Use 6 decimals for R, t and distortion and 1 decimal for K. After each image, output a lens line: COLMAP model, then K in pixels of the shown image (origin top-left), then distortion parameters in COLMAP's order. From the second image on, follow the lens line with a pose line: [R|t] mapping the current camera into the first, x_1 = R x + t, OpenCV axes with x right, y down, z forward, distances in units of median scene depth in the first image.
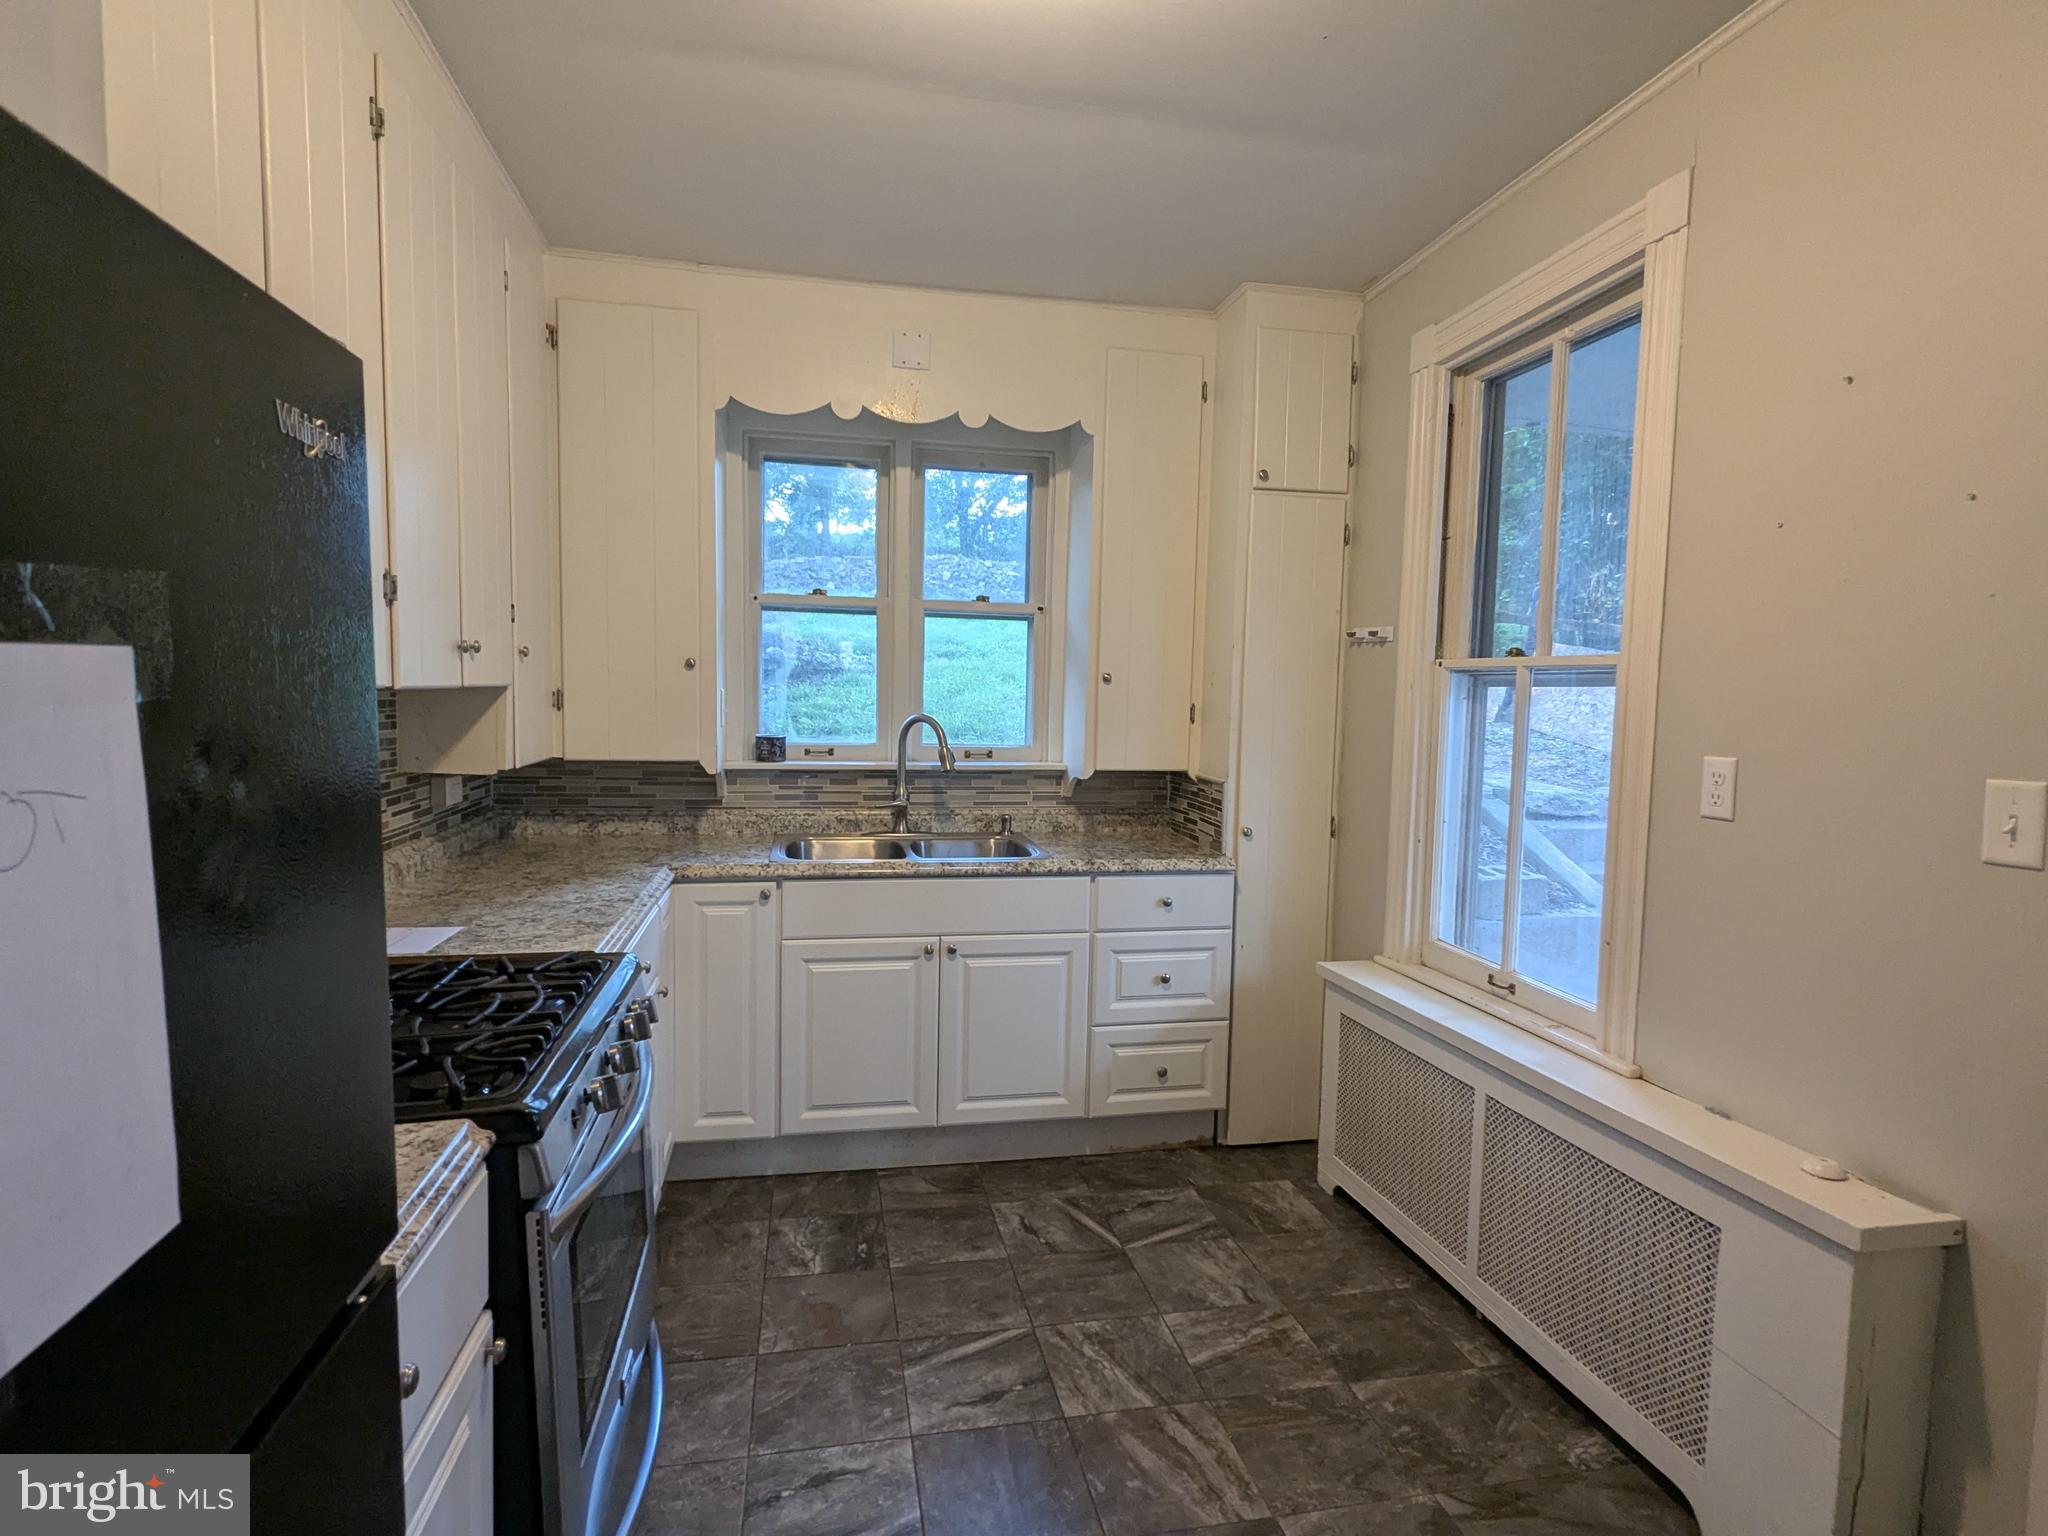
lens RADIAL K [[1040.2, 0, 1022.1], [0, 1040.2, 767.2], [0, 0, 1]] dist [-0.001212, -0.000587]
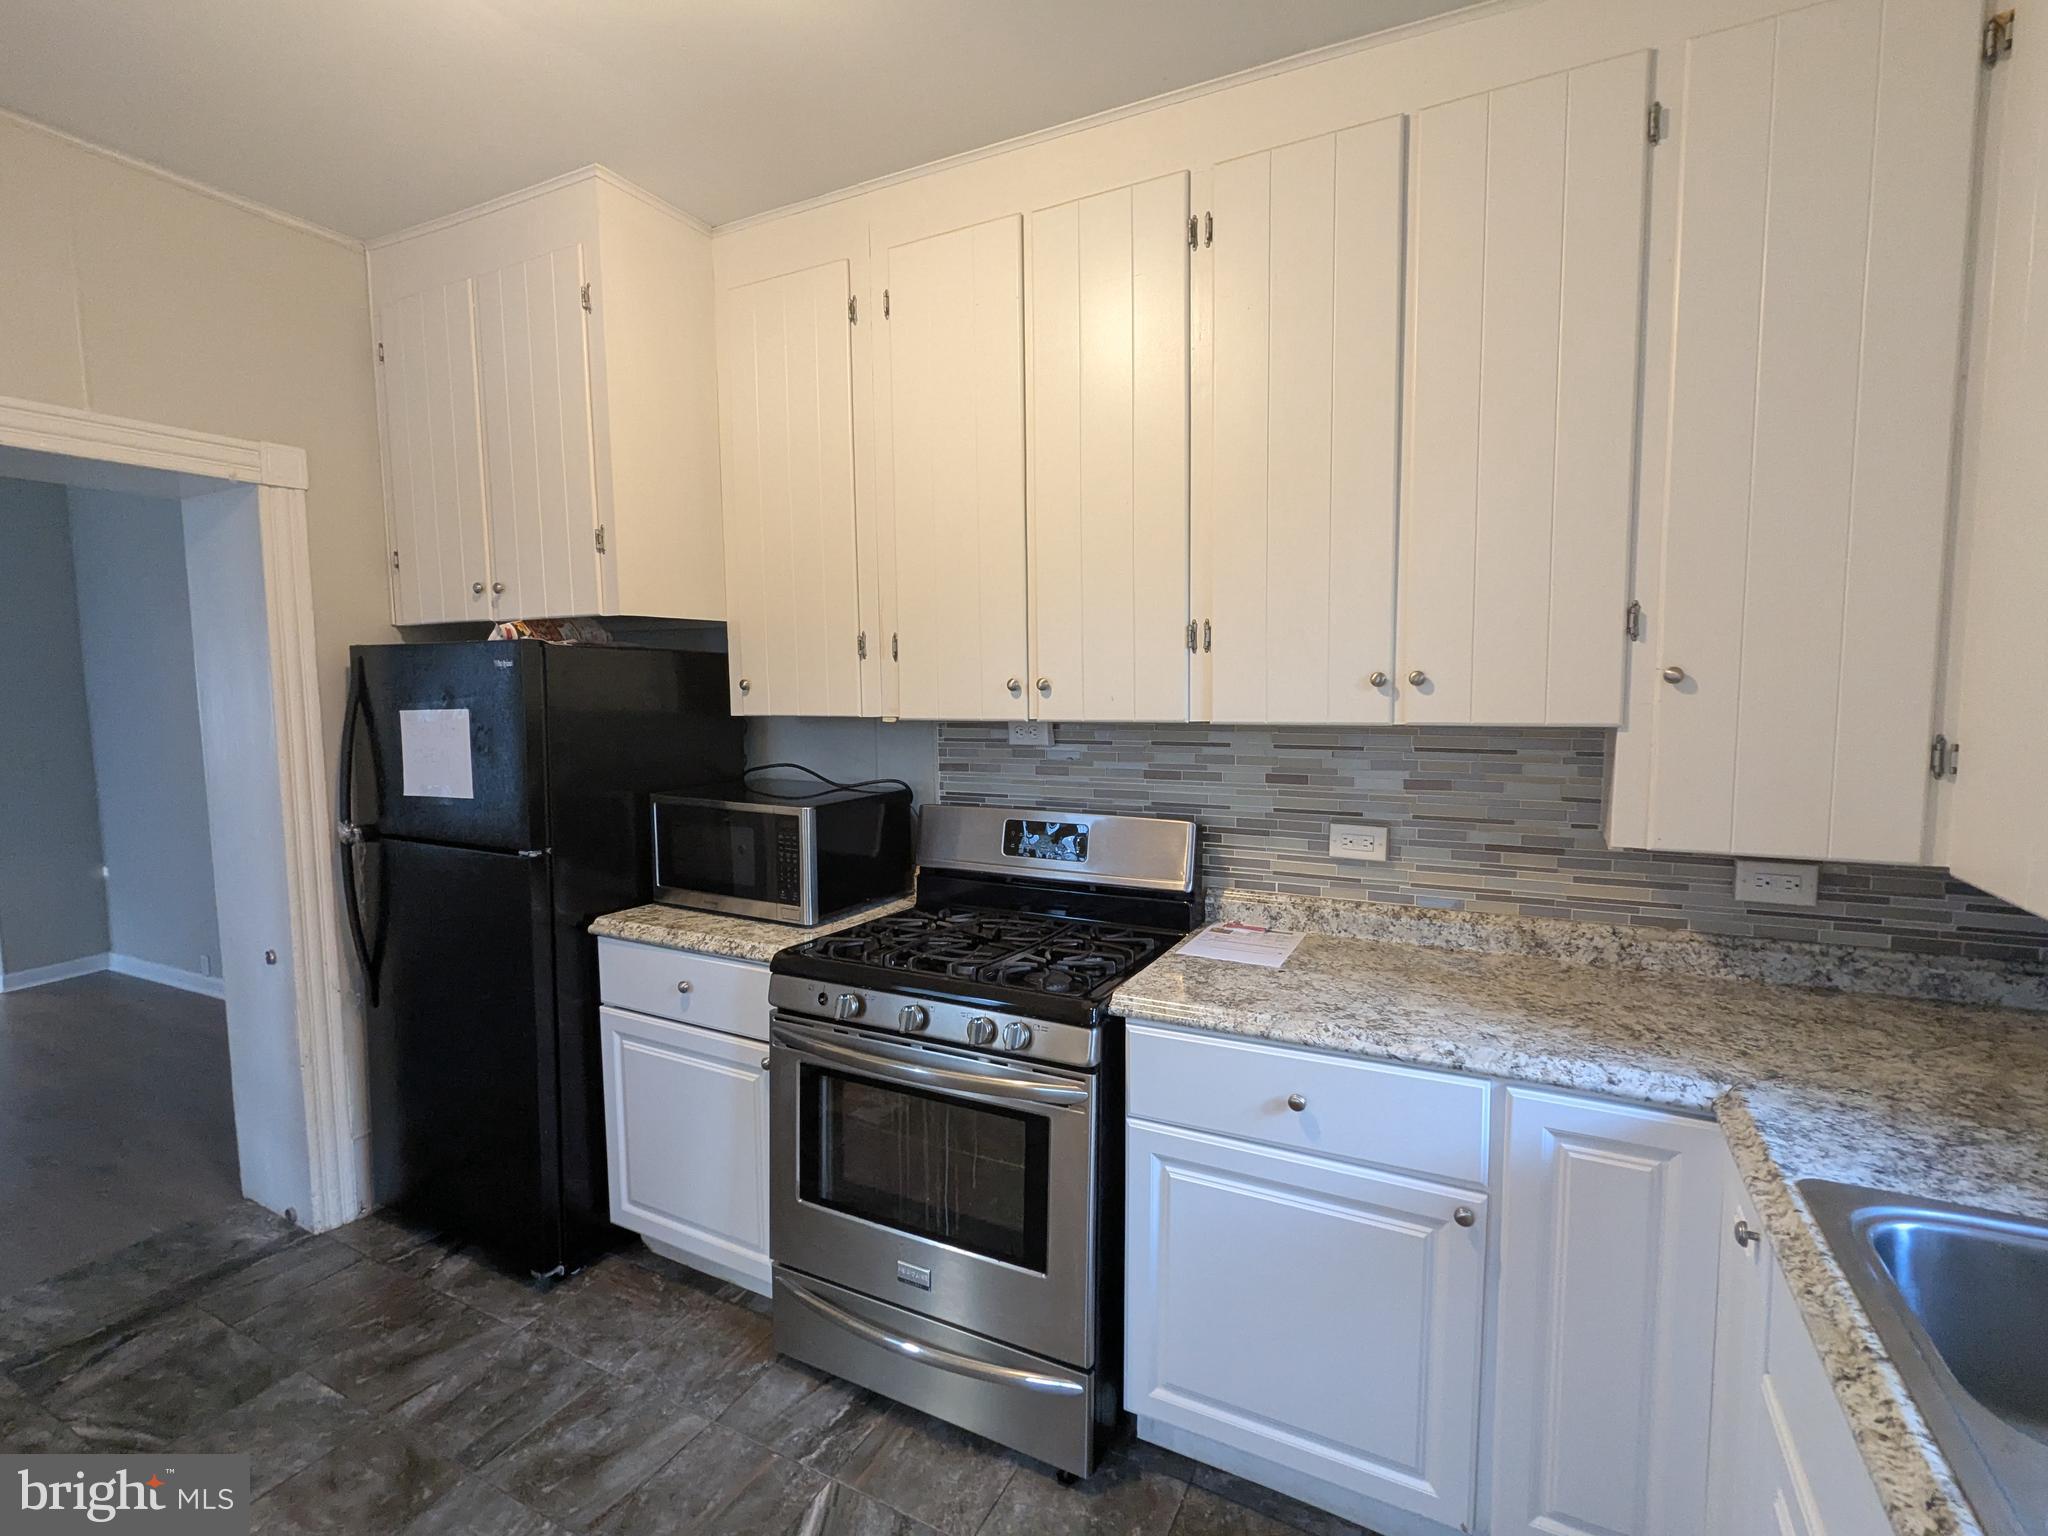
lens RADIAL K [[962.8, 0, 1021.4], [0, 962.8, 769.8], [0, 0, 1]] dist [0.002566, 0.000500]
pose [[-0.634643, 0.053079, -0.770980, 0.209839], [-0.063155, 0.990739, 0.120195, -0.084446], [0.770220, 0.124972, -0.625414, 0.910597]]
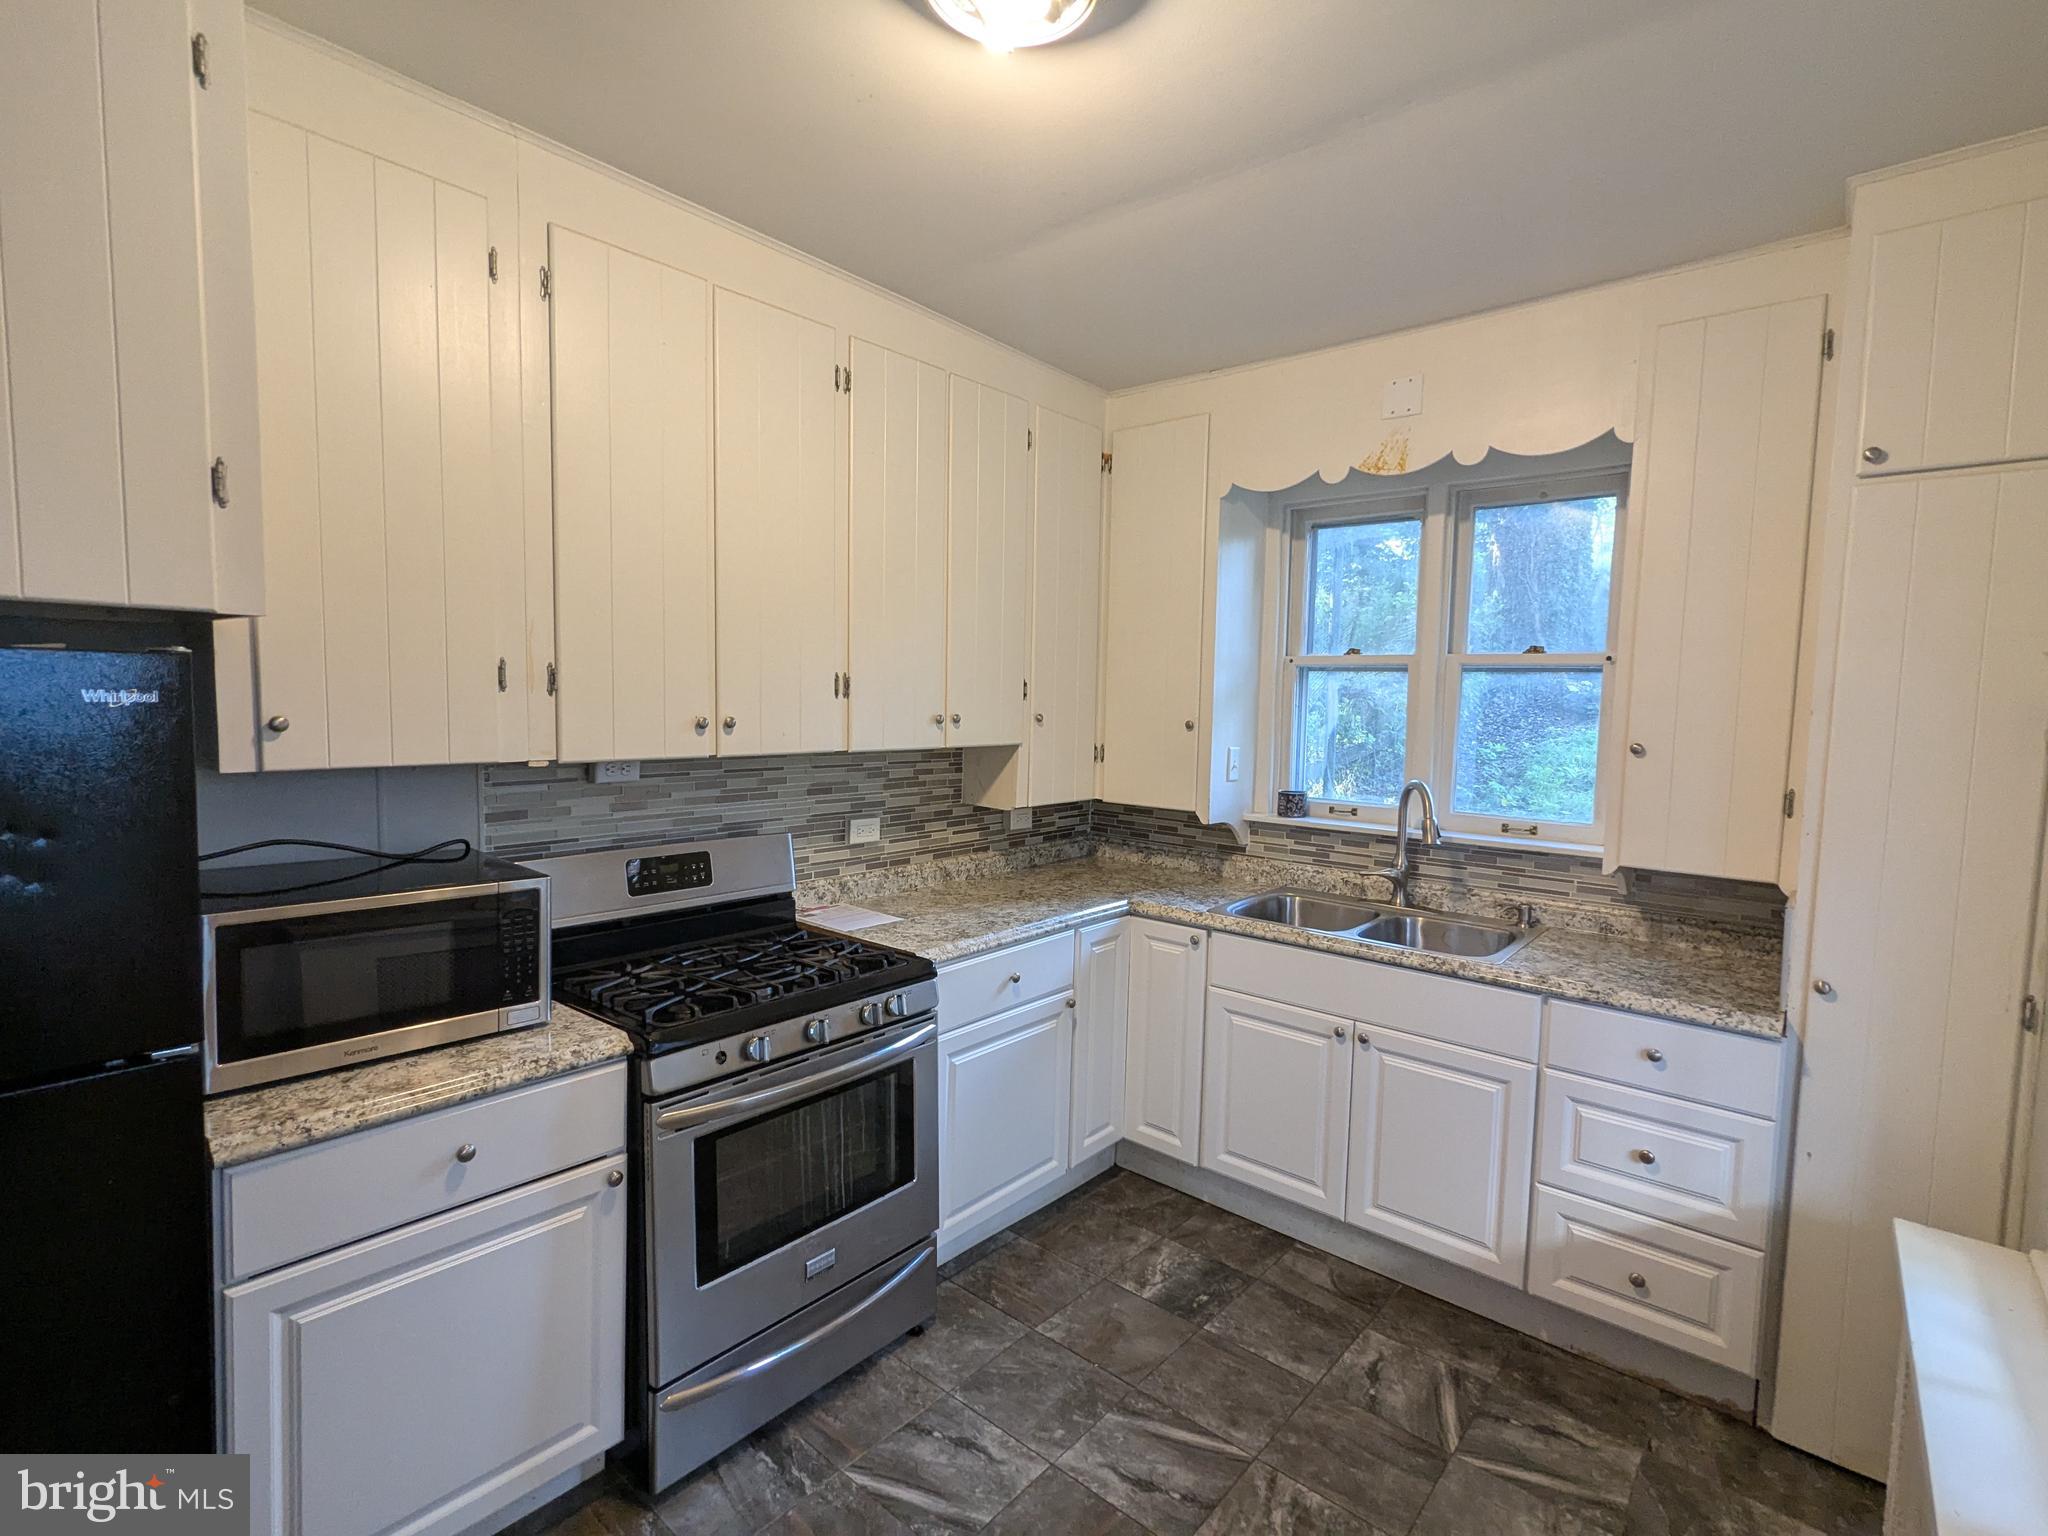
lens RADIAL K [[972.4, 0, 1026.3], [0, 972.4, 763.5], [0, 0, 1]] dist [0.002709, -0.001227]
pose [[0.613411, 0.048770, -0.788256, 0.401388], [-0.068542, 0.997613, 0.008385, -0.053678], [0.786784, 0.048885, 0.615290, 0.205196]]
